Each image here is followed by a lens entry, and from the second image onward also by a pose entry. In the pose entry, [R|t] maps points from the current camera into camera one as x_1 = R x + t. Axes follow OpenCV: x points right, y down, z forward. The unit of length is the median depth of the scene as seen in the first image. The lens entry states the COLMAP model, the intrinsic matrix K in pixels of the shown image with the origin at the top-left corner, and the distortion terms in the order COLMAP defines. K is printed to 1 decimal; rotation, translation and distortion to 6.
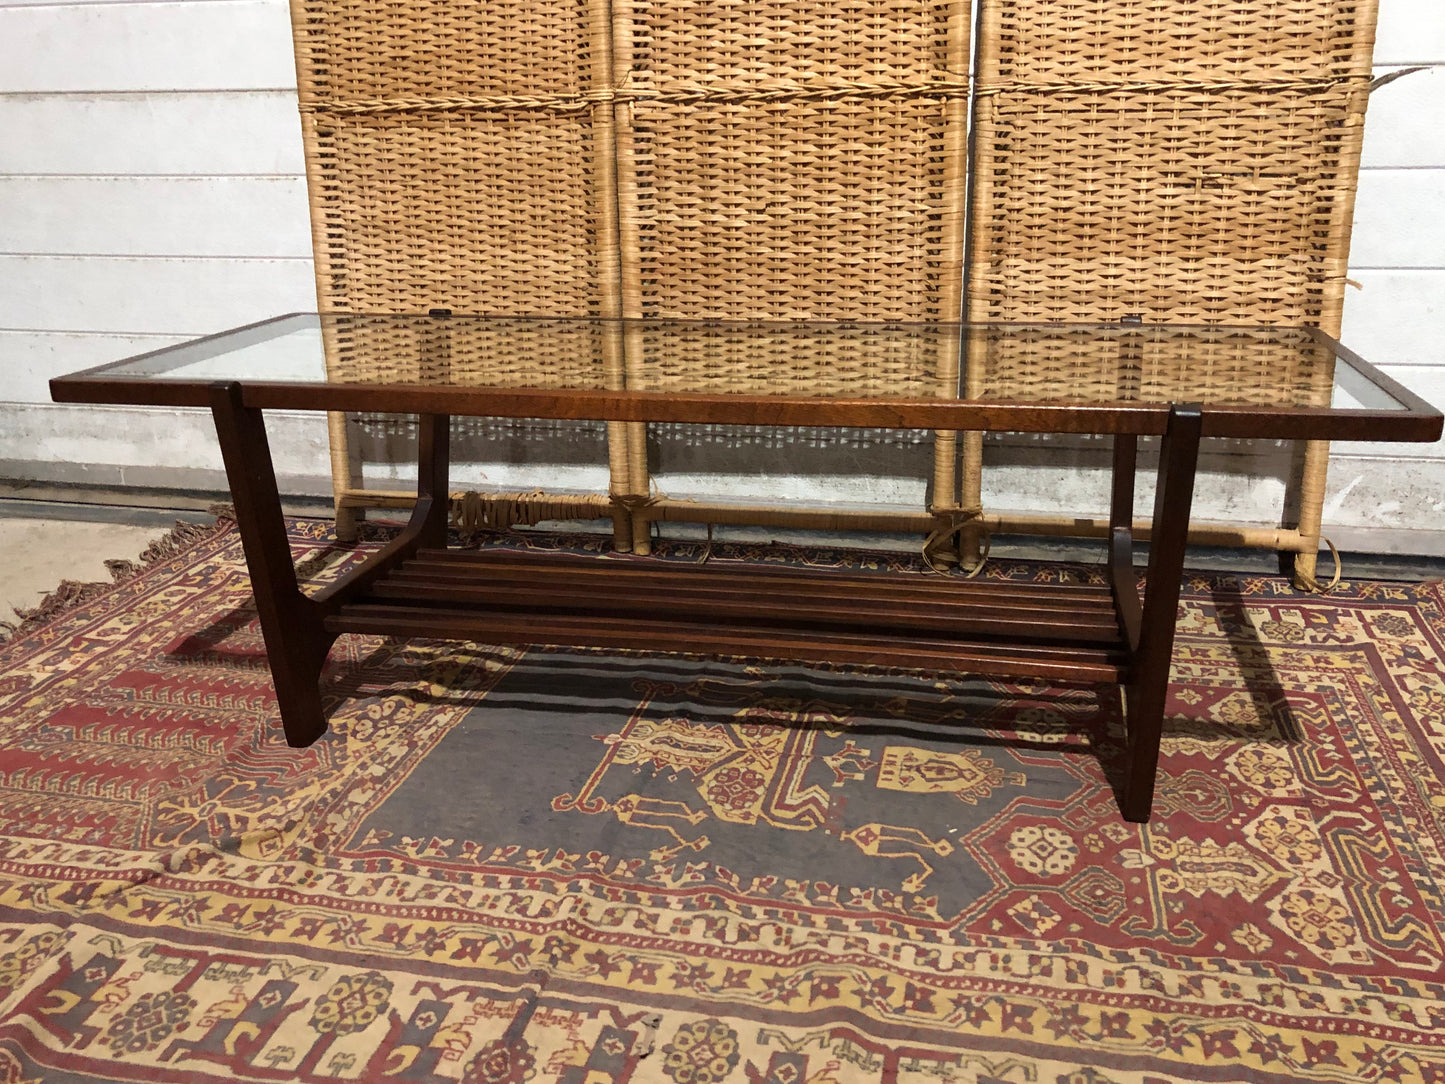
lens RADIAL K [[1290.7, 0, 731.6], [0, 1290.7, 514.9], [0, 0, 1]] dist [0.007739, 0.028391]
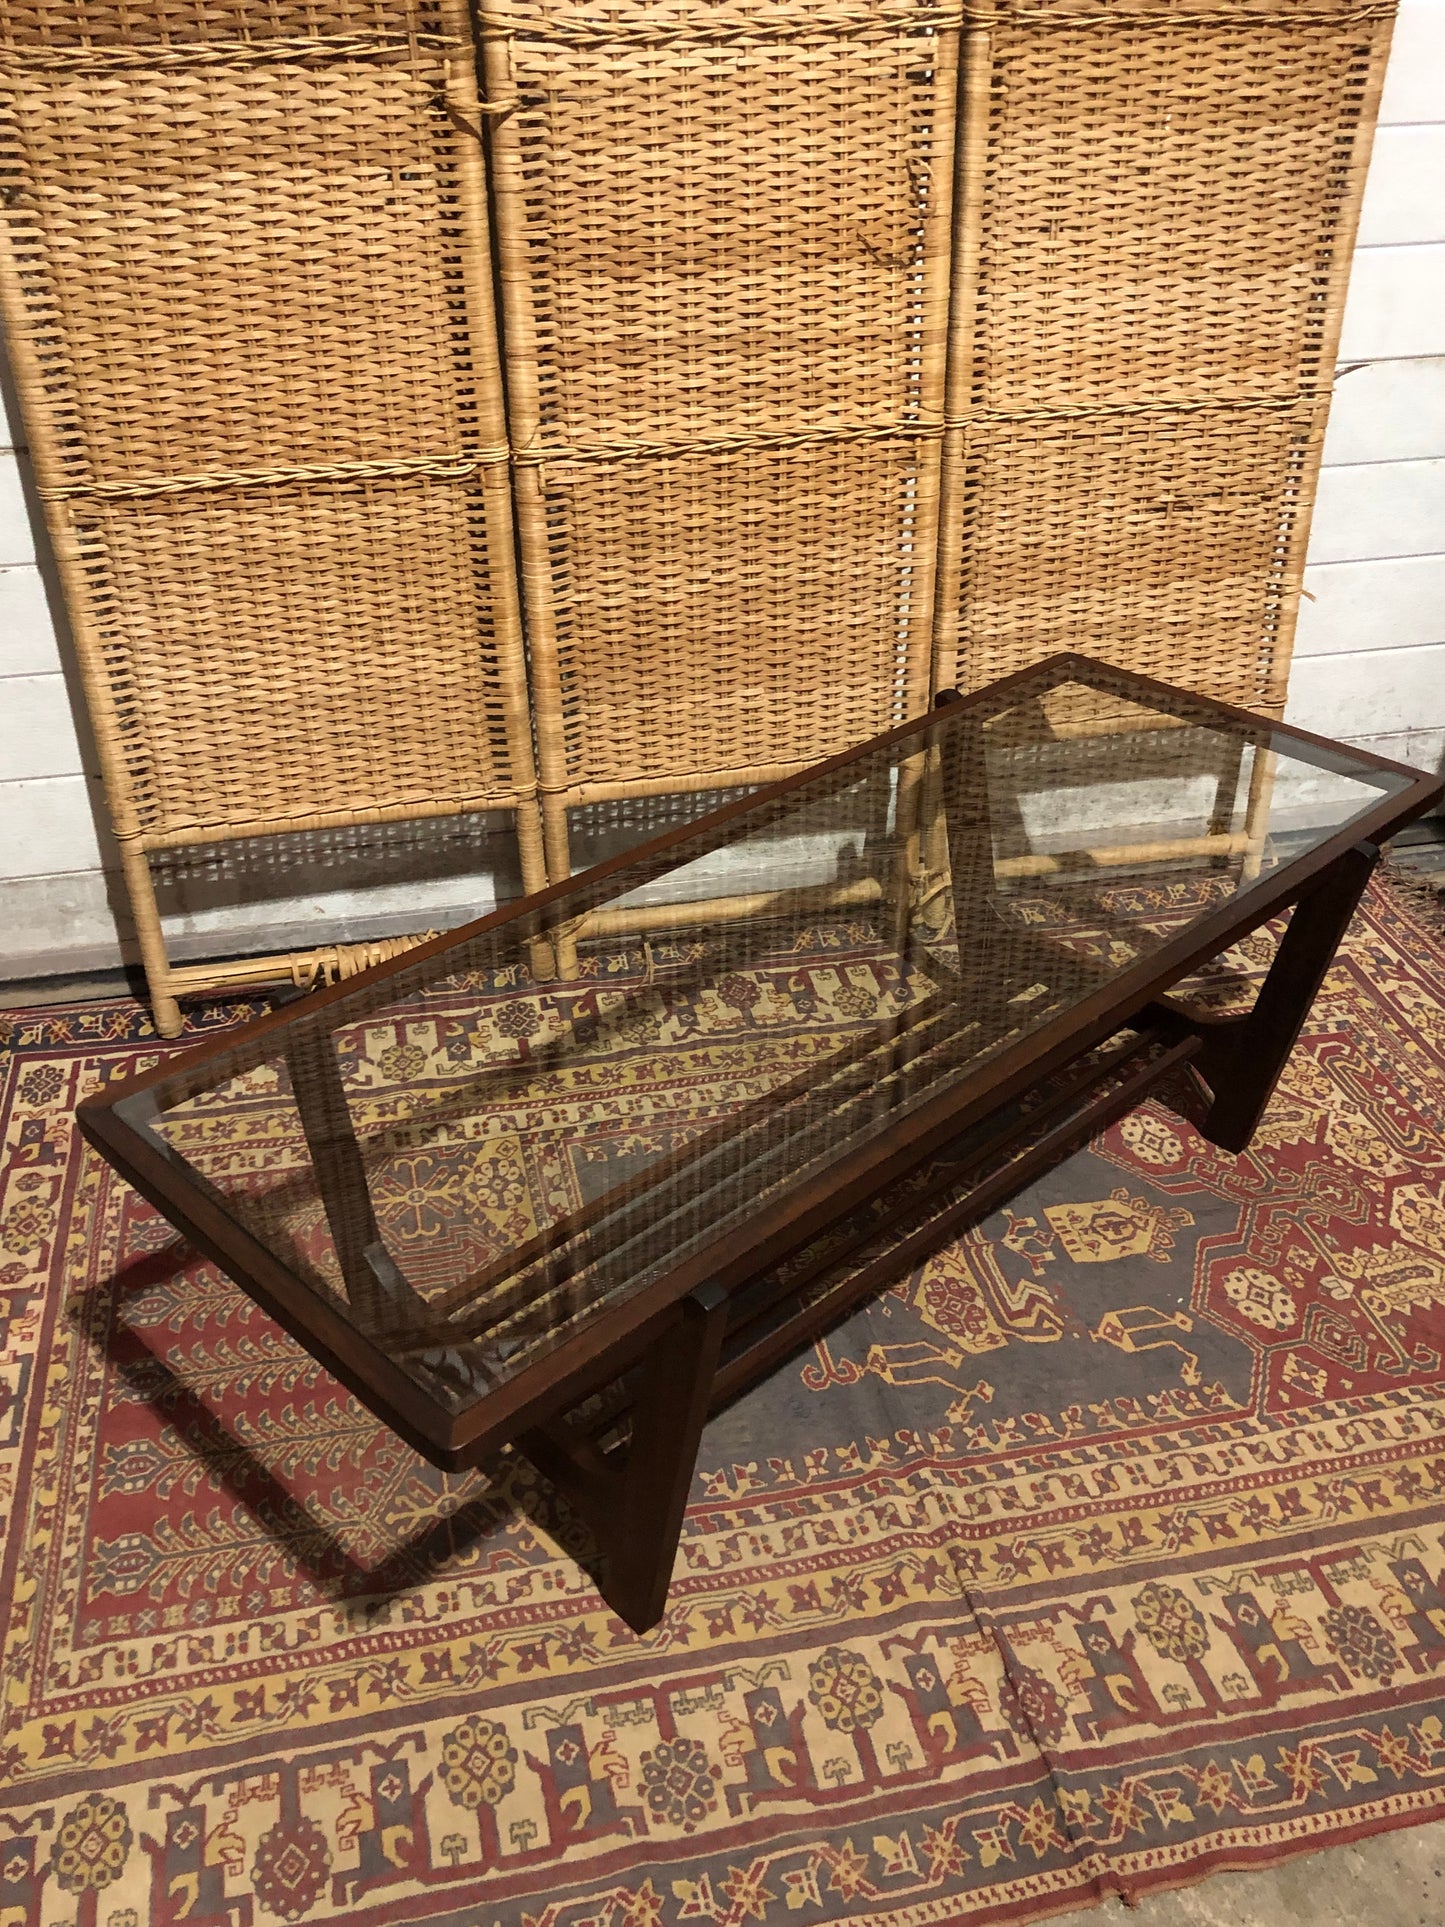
lens RADIAL K [[1721.2, 0, 703.3], [0, 1721.2, 936.3], [0, 0, 1]] dist [0.007739, 0.028391]
pose [[0.910989, -0.212702, 0.353350, -0.424447], [0.120416, 0.956595, 0.265381, -0.316963], [-0.394460, -0.199210, 0.897060, -0.031723]]
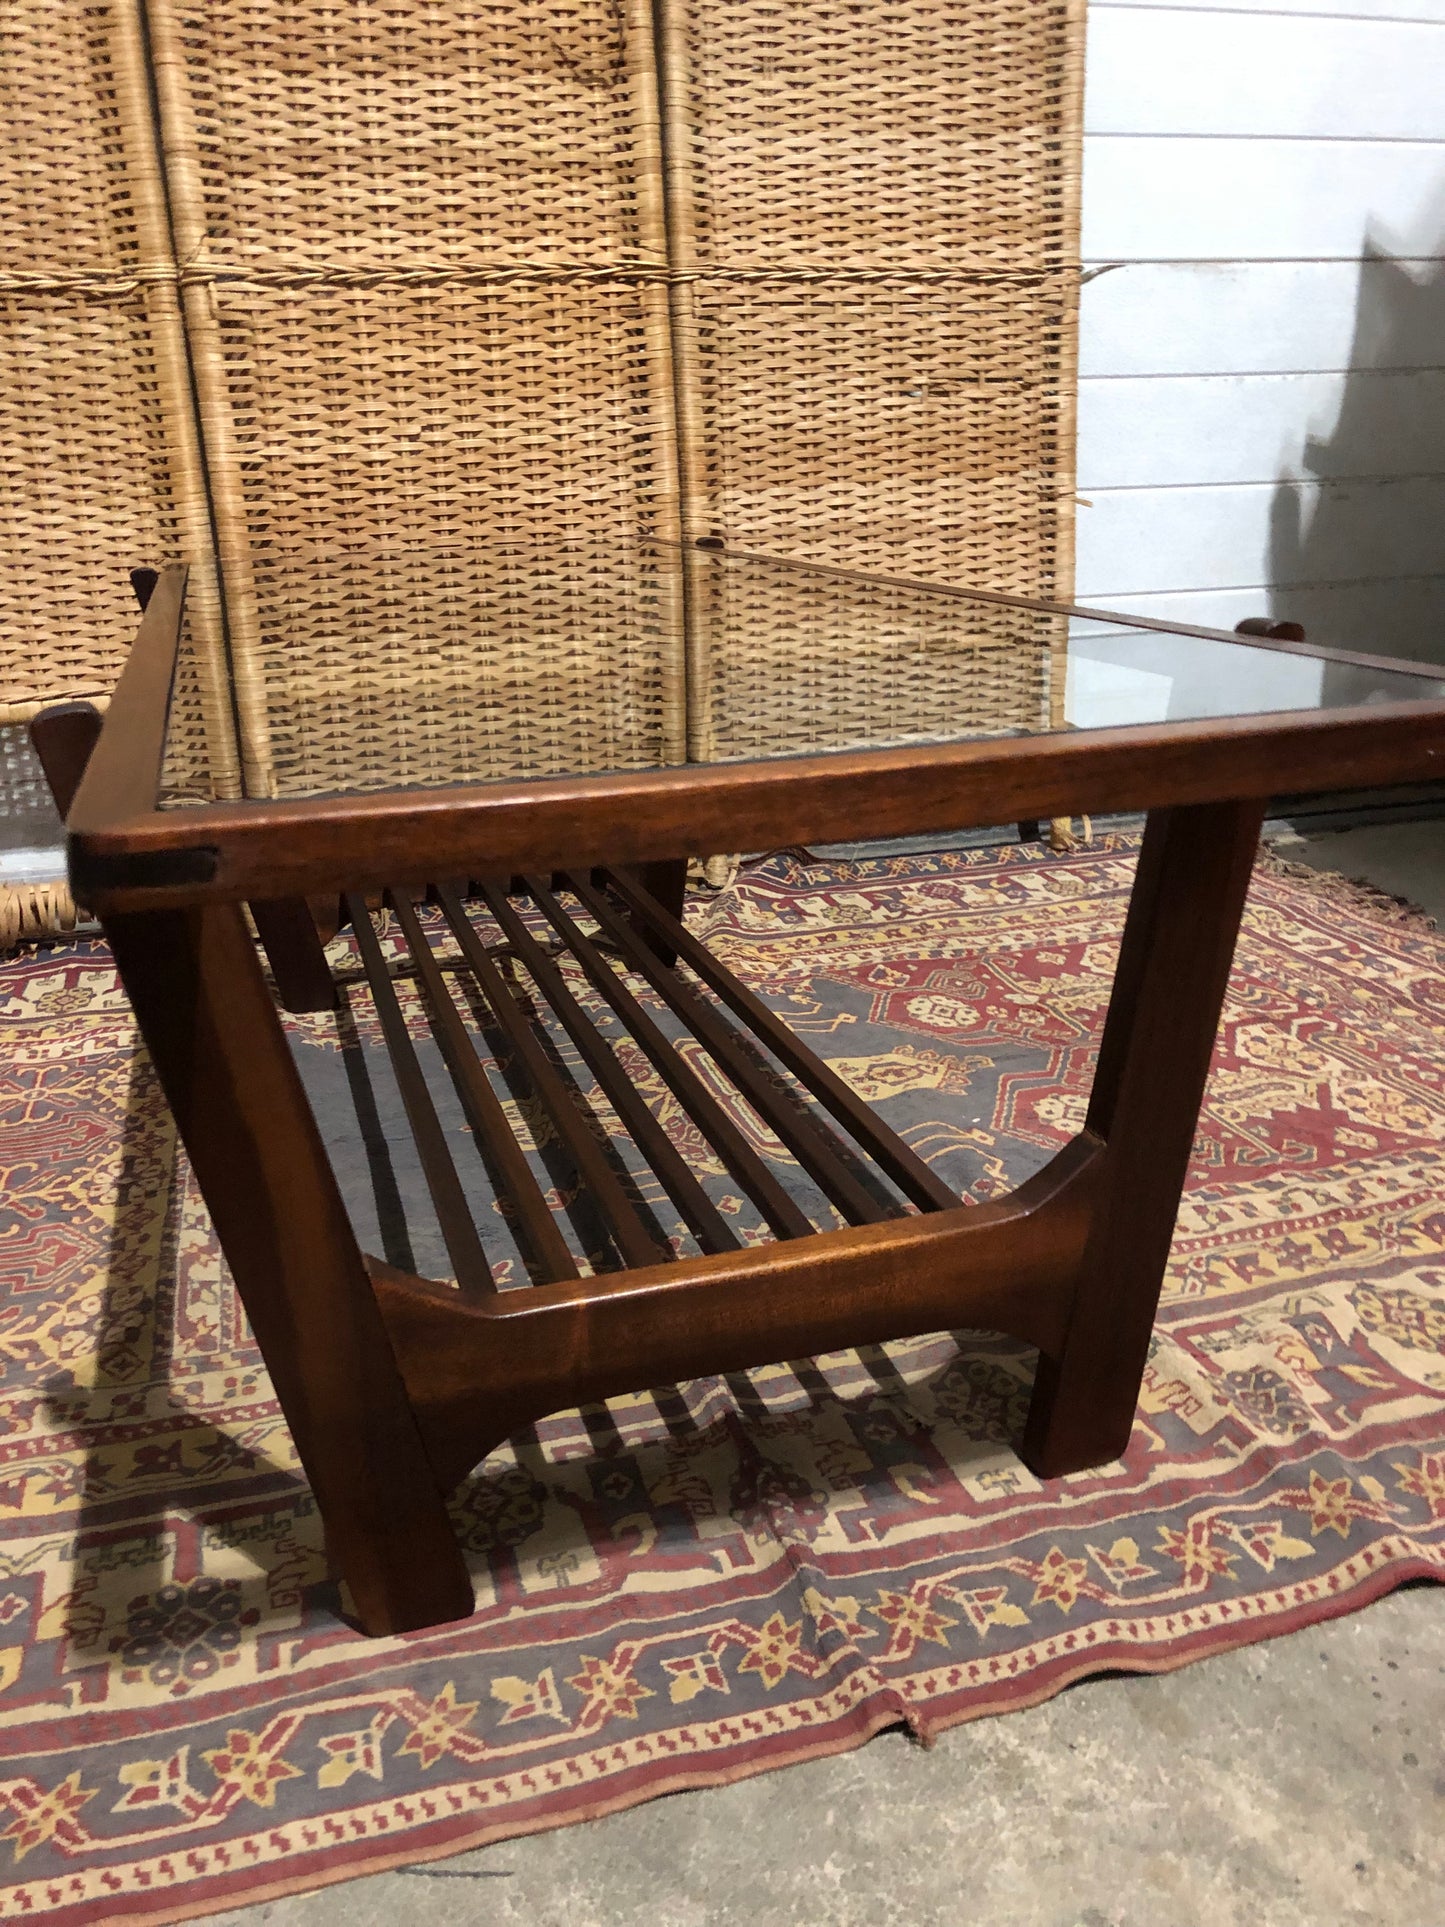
lens RADIAL K [[1558.7, 0, 716.1], [0, 1558.7, 968.2], [0, 0, 1]] dist [-0.002434, 0.049501]
pose [[0.883535, -0.161969, 0.439467, -0.274157], [0.156618, 0.986458, 0.048692, 0.050982], [-0.441403, 0.025808, 0.896938, 0.127699]]
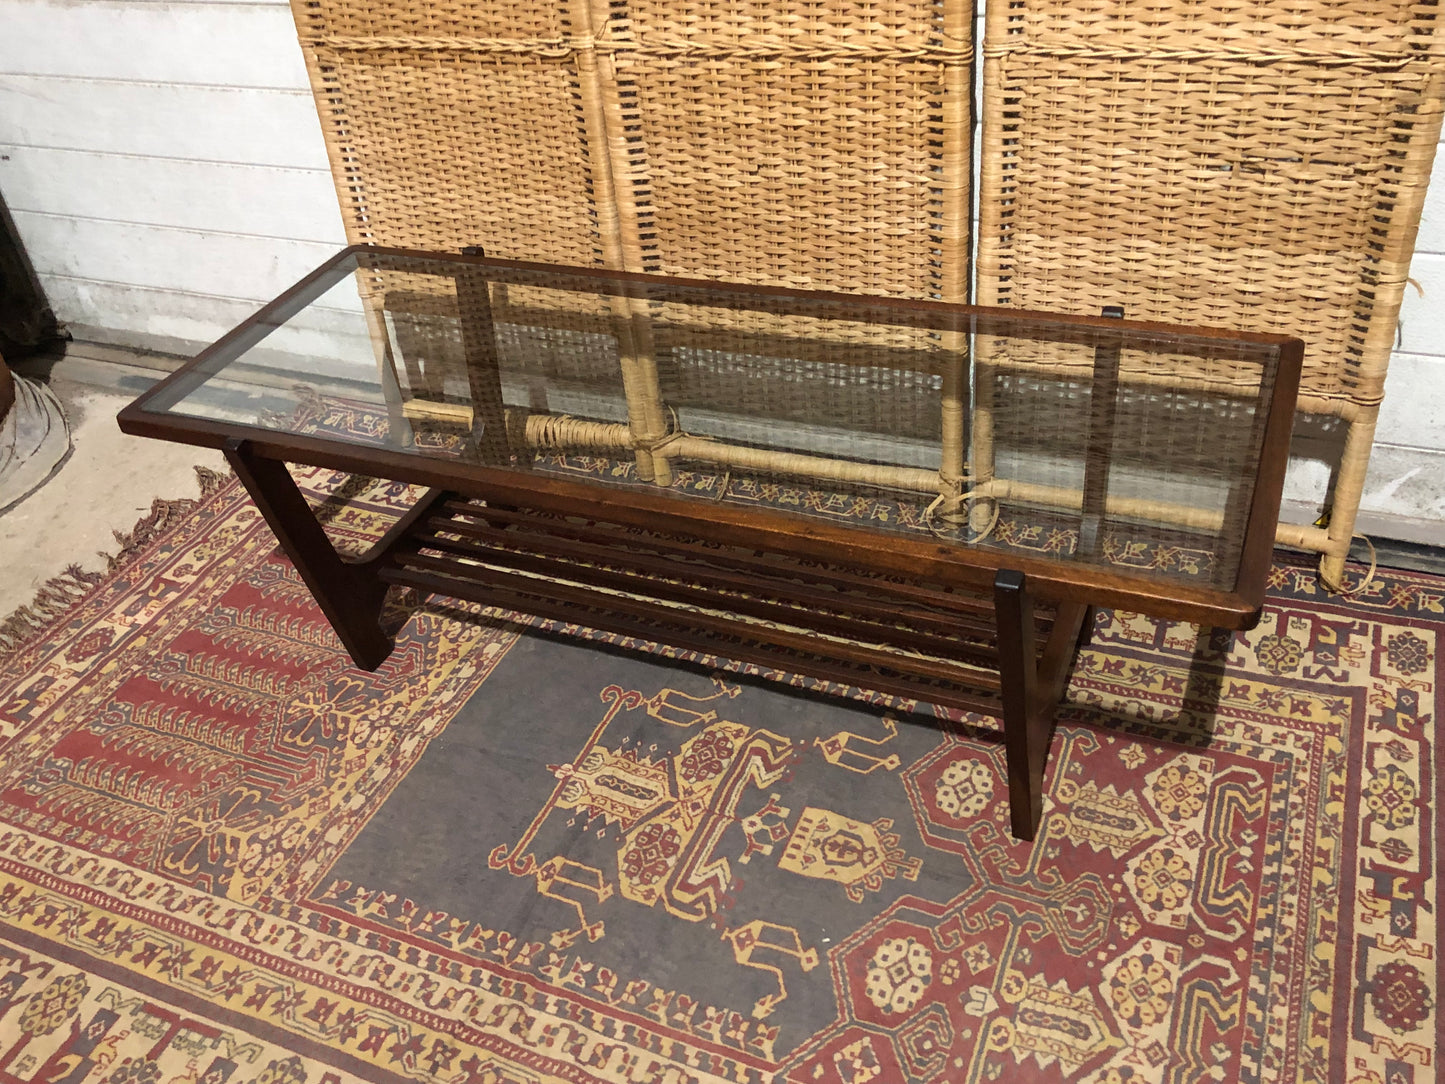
lens RADIAL K [[1290.7, 0, 711.1], [0, 1290.7, 502.2], [0, 0, 1]] dist [0.007739, 0.028391]
pose [[0.978722, 0.043986, -0.200421, 0.193778], [0.020195, 0.951362, 0.307413, -0.303098], [0.204195, -0.304920, 0.930230, 0.060168]]
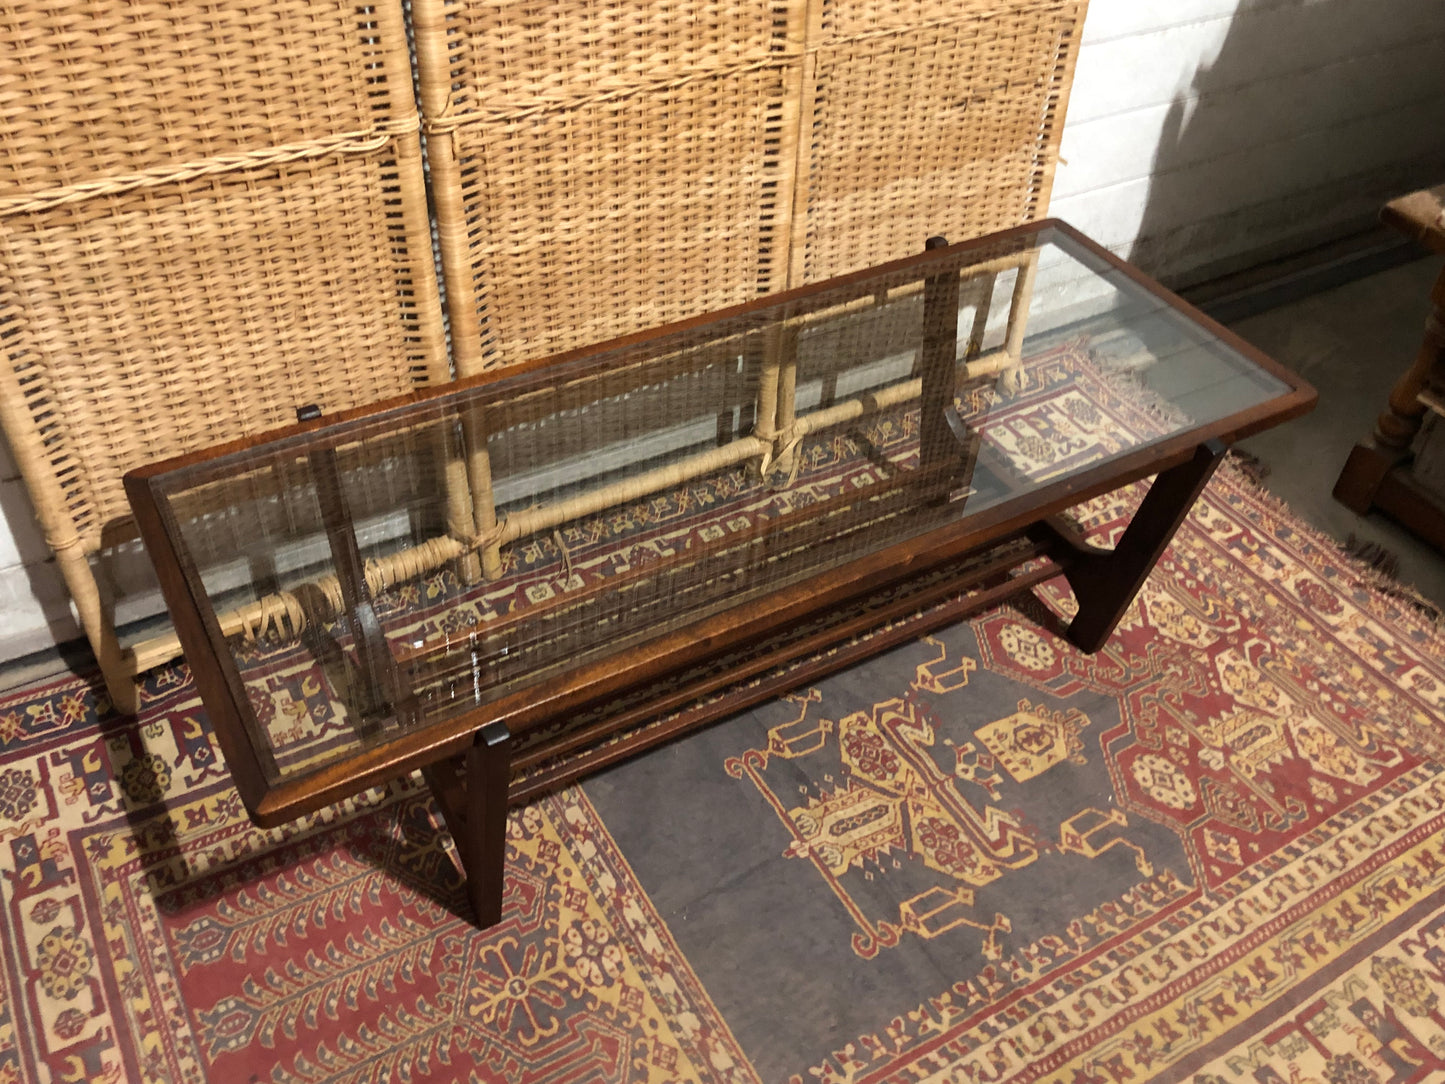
lens RADIAL K [[1290.7, 0, 703.9], [0, 1290.7, 509.2], [0, 0, 1]] dist [0.007739, 0.028391]
pose [[0.738040, -0.406173, 0.538813, -0.491228], [0.154782, 0.879147, 0.450715, -0.456322], [-0.656764, -0.249247, 0.711714, 0.288199]]
